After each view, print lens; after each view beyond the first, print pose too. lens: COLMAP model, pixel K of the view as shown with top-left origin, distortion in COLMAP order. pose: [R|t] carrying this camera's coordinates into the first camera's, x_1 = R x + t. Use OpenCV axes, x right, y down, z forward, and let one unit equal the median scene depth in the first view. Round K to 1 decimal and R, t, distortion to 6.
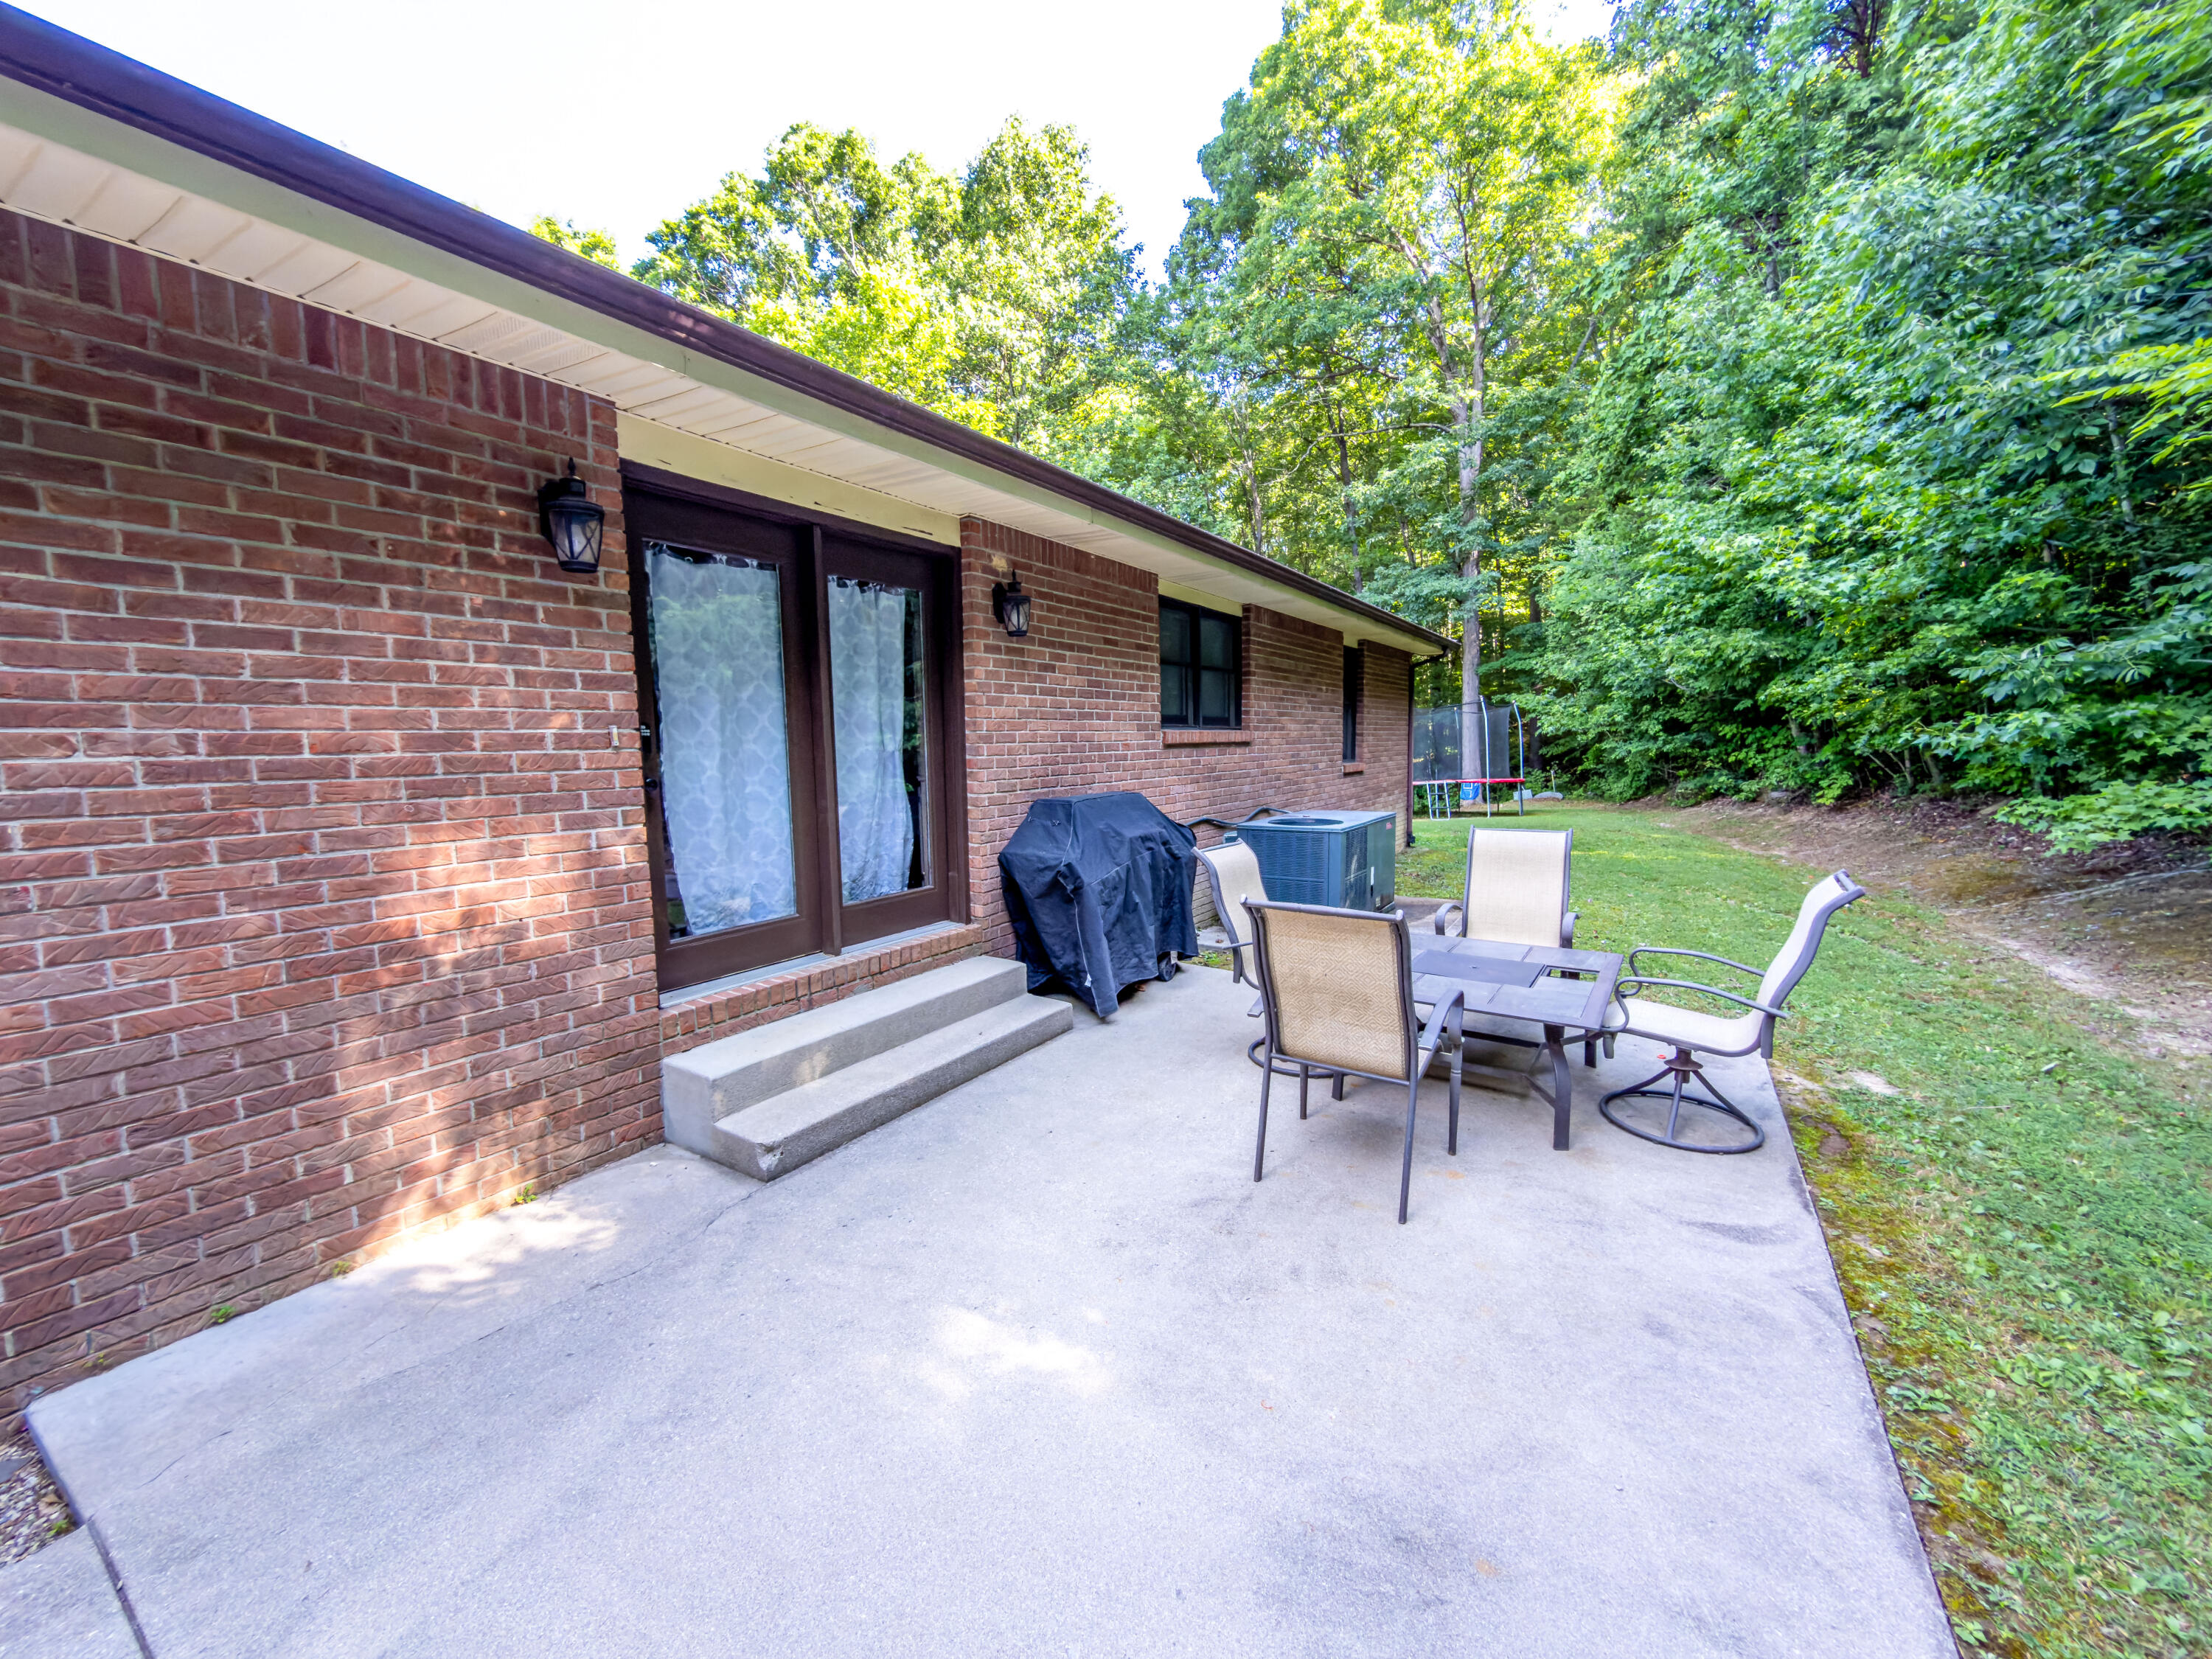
lens RADIAL K [[883.0, 0, 1098.7], [0, 883.0, 837.8], [0, 0, 1]] dist [-0.004376, 0.000891]
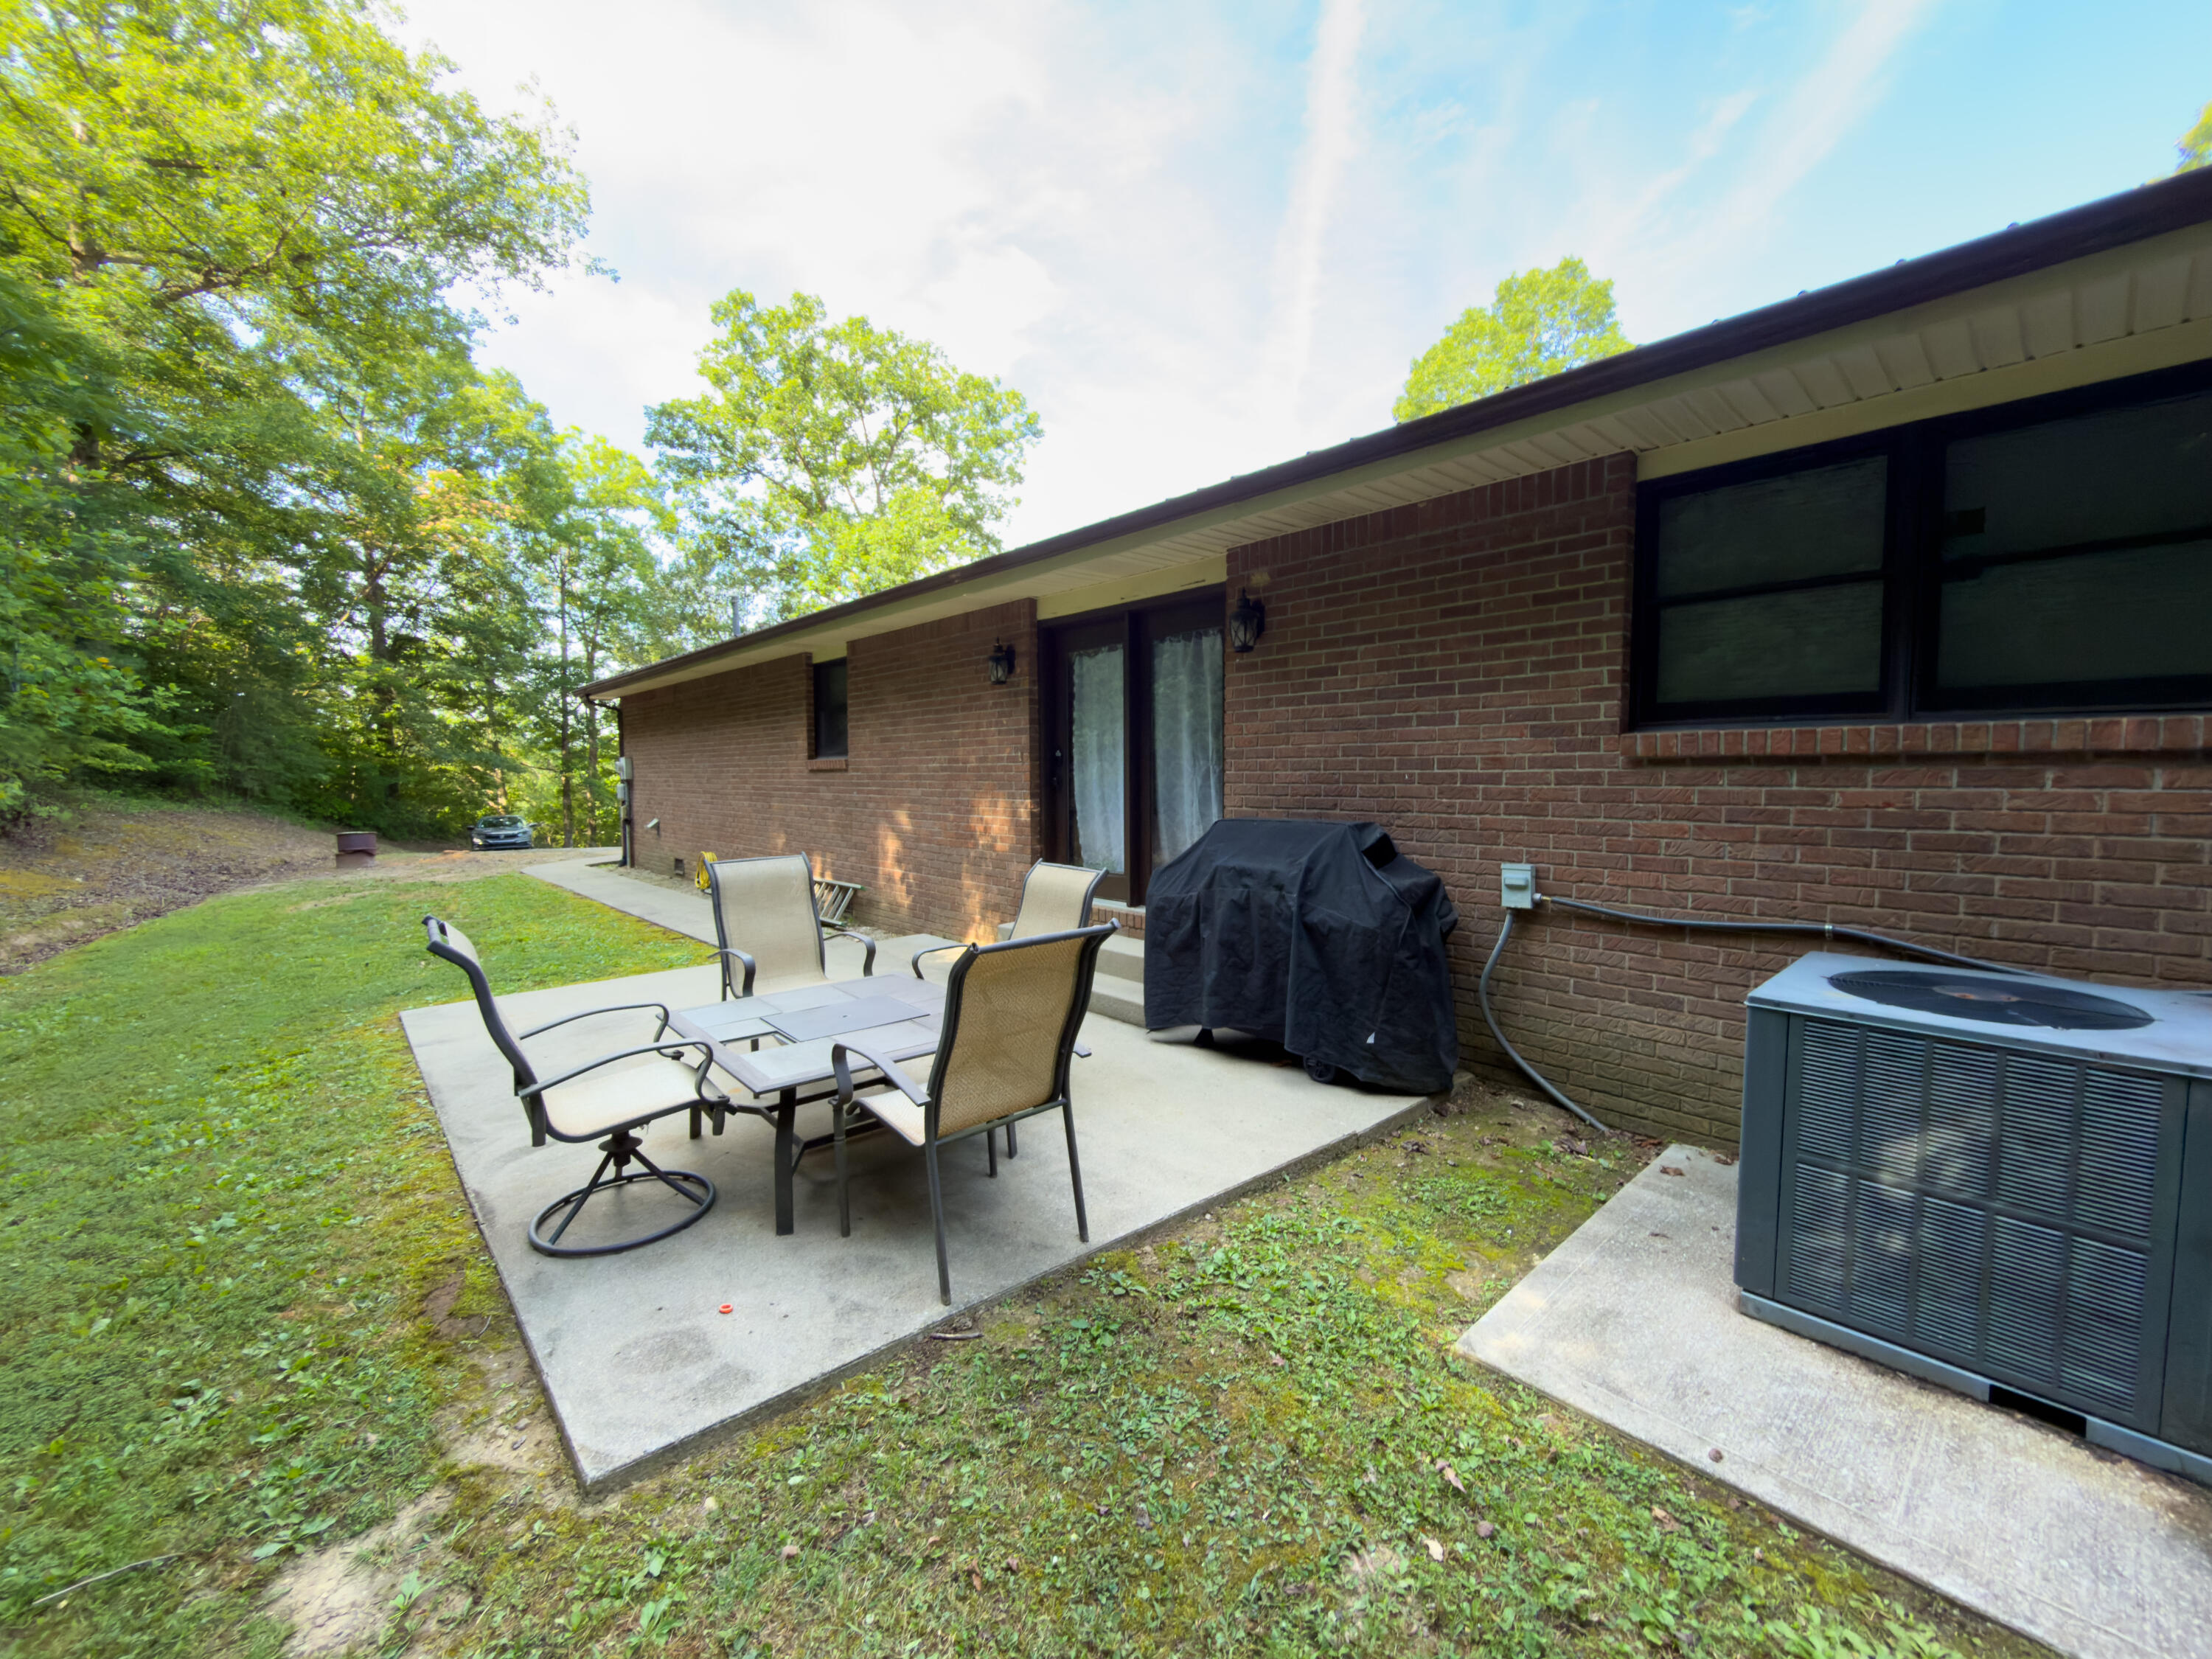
lens RADIAL K [[883.0, 0, 1103.6], [0, 883.0, 822.9], [0, 0, 1]] dist [-0.004376, 0.000891]
pose [[-0.270950, 0.073688, -0.959769, 1.138871], [-0.094320, 0.990235, 0.102655, -0.153741], [0.957961, 0.118339, -0.261354, 1.397537]]
